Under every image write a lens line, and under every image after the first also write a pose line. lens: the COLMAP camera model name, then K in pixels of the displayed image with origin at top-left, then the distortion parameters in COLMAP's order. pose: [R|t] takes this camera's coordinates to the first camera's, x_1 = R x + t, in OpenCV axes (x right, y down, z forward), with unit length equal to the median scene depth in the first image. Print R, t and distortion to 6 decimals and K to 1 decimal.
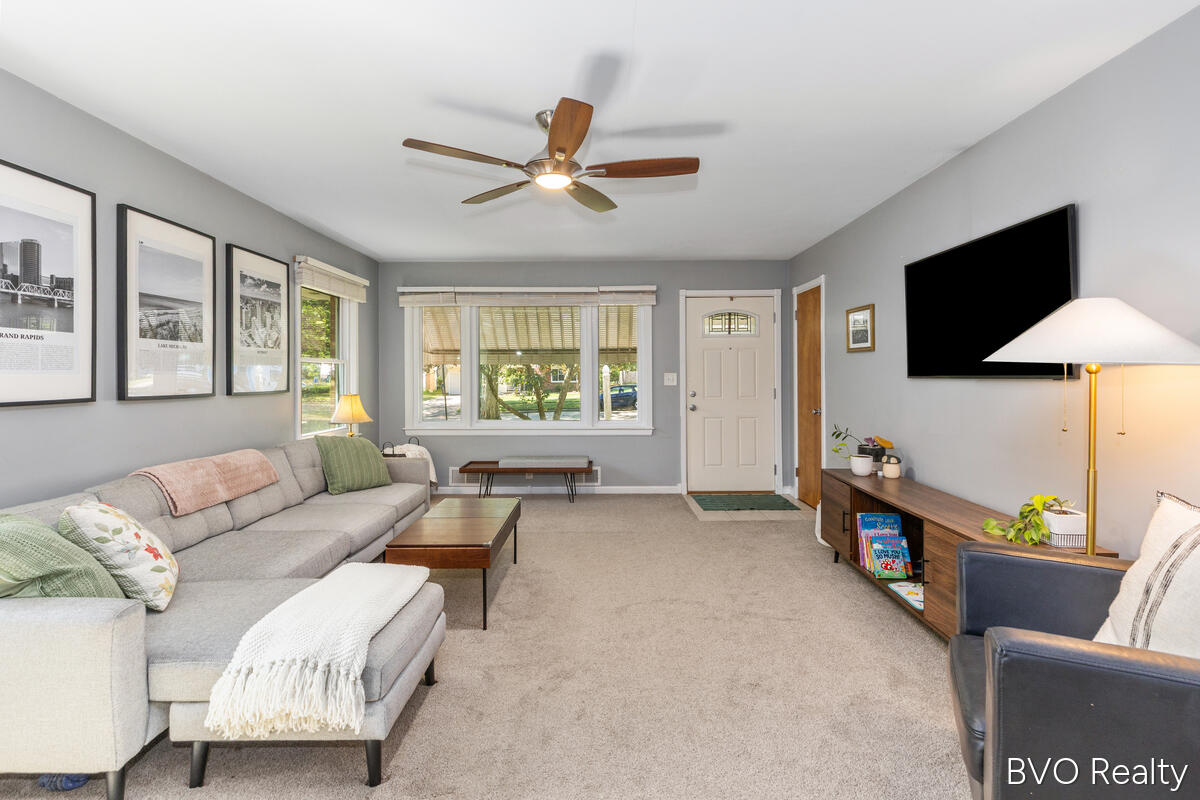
lens RADIAL K [[548.1, 0, 599.4], [0, 548.1, 376.7], [0, 0, 1]] dist [0.003865, -0.000685]
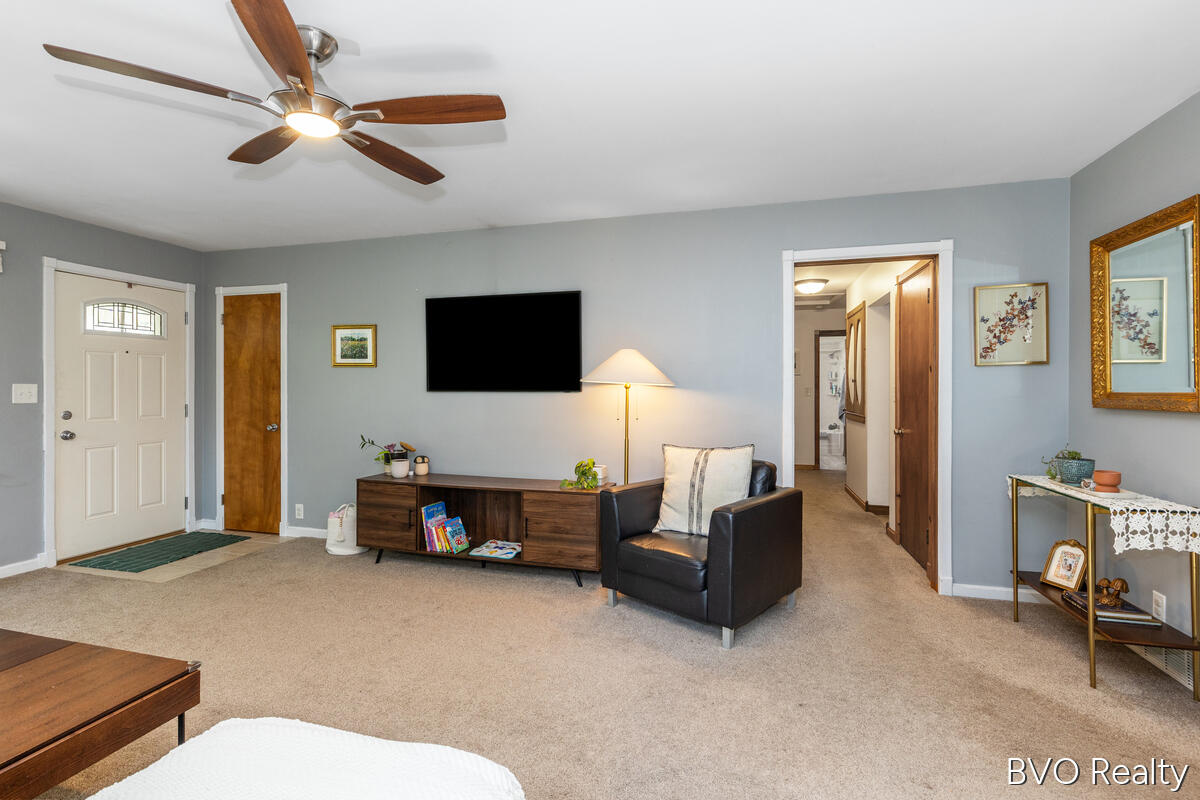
lens RADIAL K [[548.1, 0, 592.5], [0, 548.1, 392.4], [0, 0, 1]] dist [0.003865, -0.000685]
pose [[0.273364, -0.000848, 0.961910, -0.432918], [-0.001424, 0.999998, 0.001287, 0.002360], [-0.961910, -0.001722, 0.273362, 0.267765]]
